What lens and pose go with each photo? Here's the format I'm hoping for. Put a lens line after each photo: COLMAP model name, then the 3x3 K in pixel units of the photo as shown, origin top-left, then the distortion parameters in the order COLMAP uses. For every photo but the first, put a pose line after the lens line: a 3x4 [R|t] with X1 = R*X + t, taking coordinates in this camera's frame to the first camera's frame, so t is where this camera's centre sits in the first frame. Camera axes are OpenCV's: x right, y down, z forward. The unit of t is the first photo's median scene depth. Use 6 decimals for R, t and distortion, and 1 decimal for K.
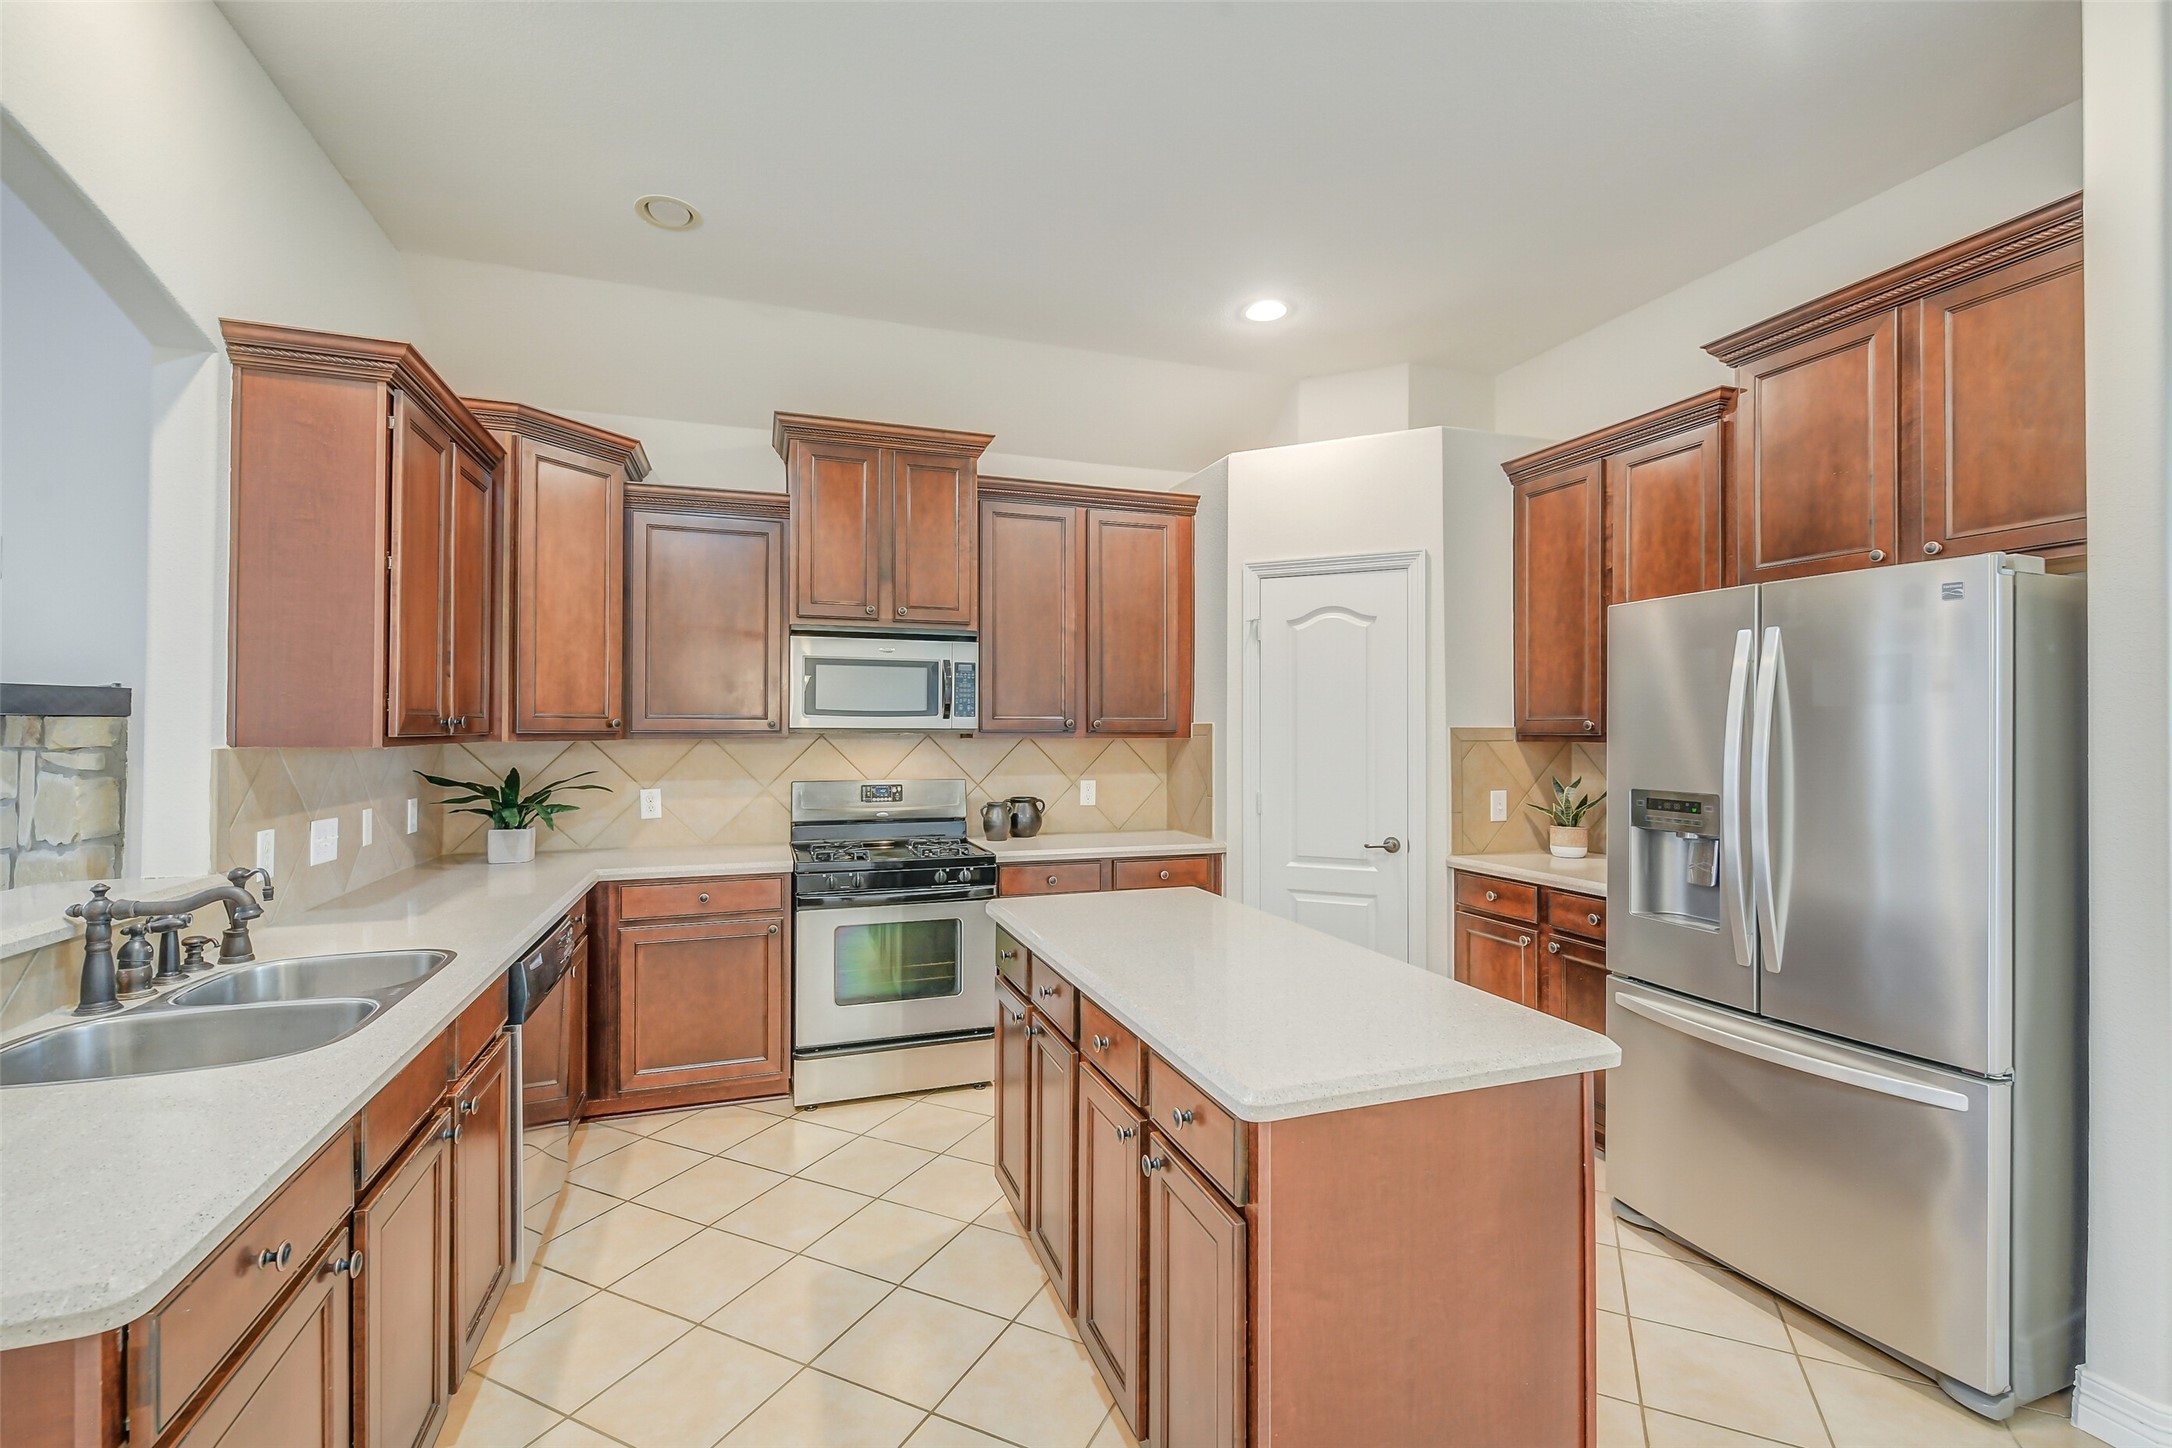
lens RADIAL K [[946.6, 0, 1086.0], [0, 946.6, 724.0], [0, 0, 1]] dist [0.001260, -0.000601]
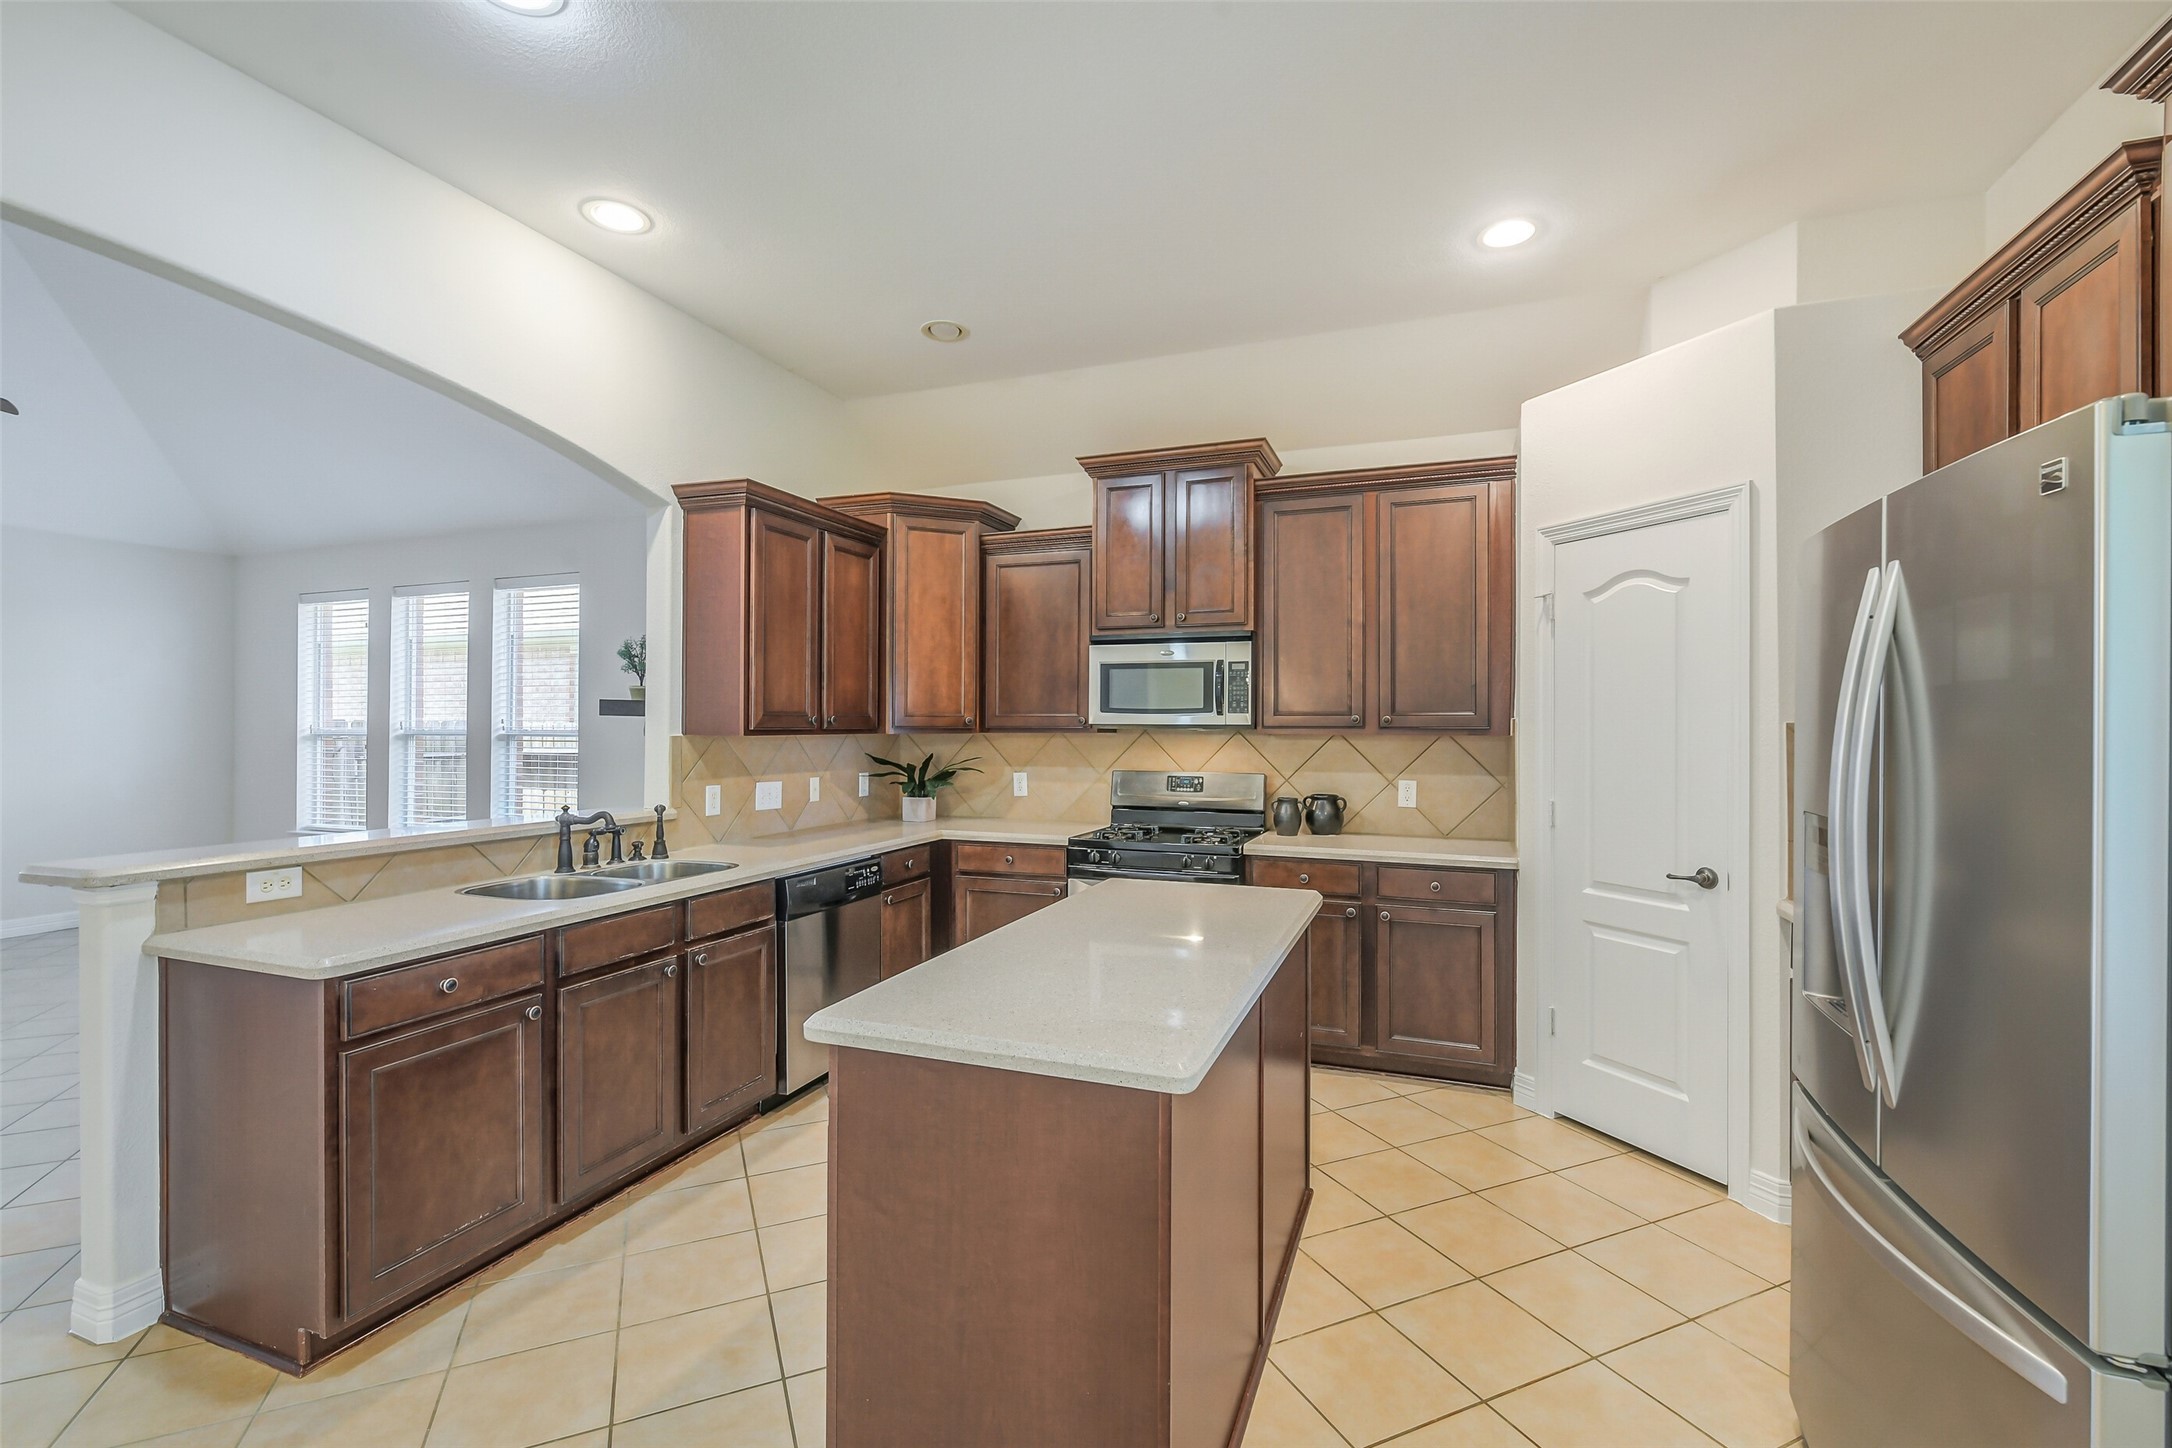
lens RADIAL K [[944.9, 0, 1087.4], [0, 944.9, 721.3], [0, 0, 1]] dist [0.000895, -0.000432]
pose [[0.762185, -0.002869, -0.647353, 0.454723], [0.002178, 0.999996, -0.001867, 0.002920], [0.647356, 0.000013, 0.762188, 0.106877]]
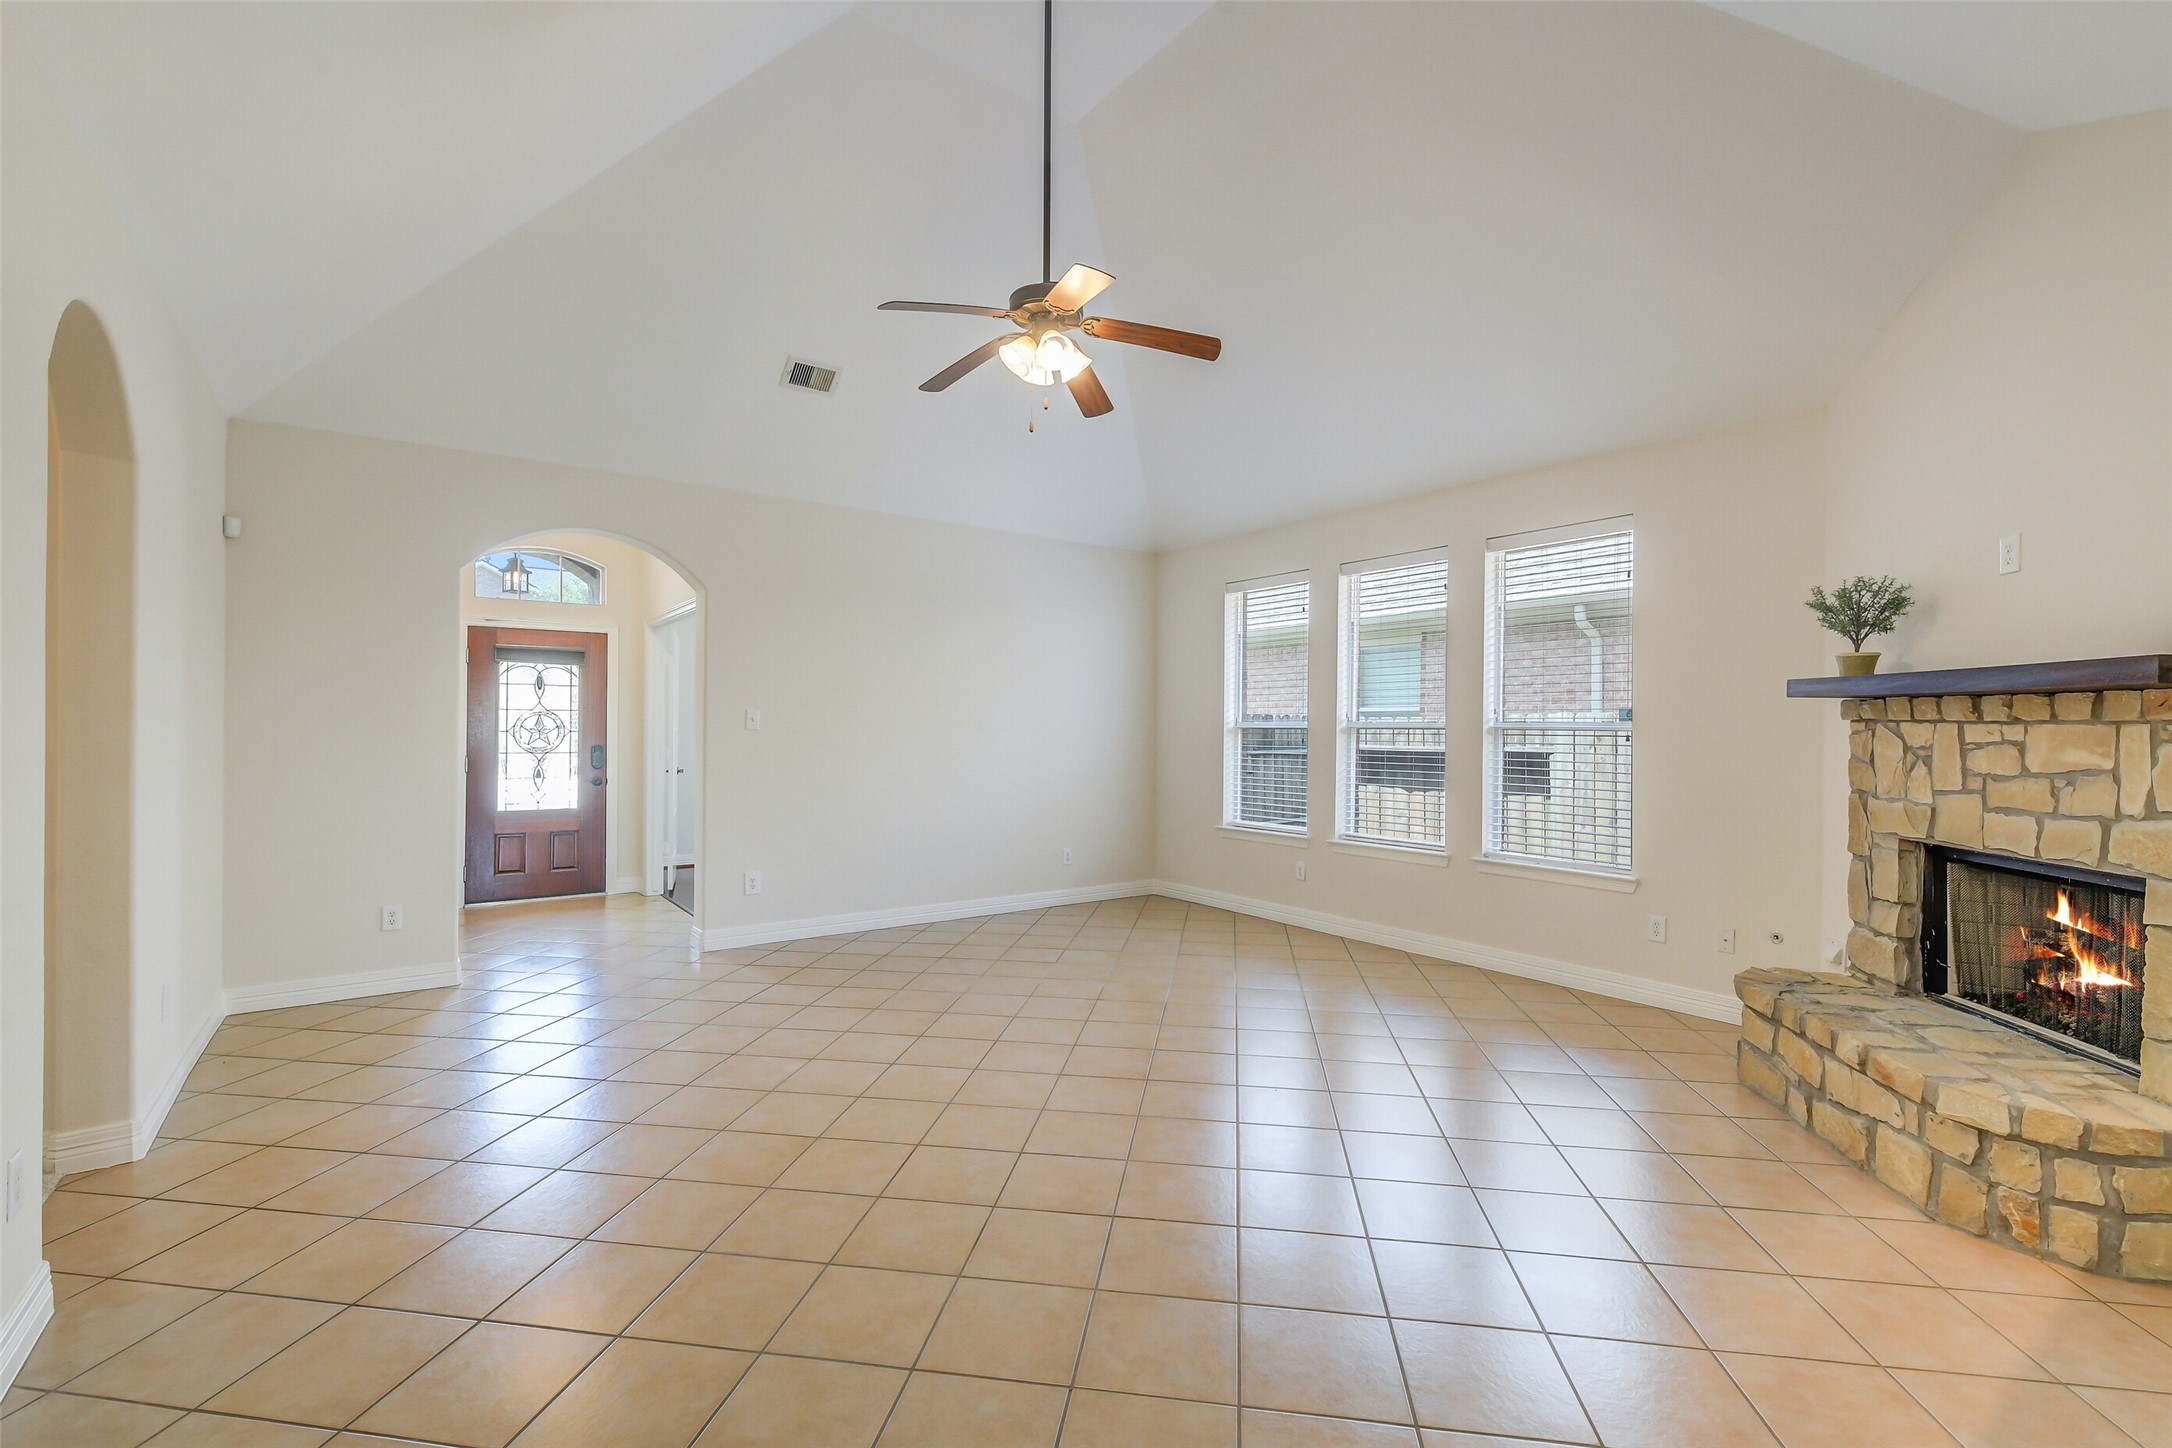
lens RADIAL K [[940.9, 0, 1088.6], [0, 940.9, 738.4], [0, 0, 1]] dist [-0.000393, -0.000830]
pose [[0.287693, 0.012896, -0.957636, -0.316634], [-0.001766, 0.999915, 0.012935, 0.020761], [0.957721, -0.002030, 0.287692, -0.266223]]
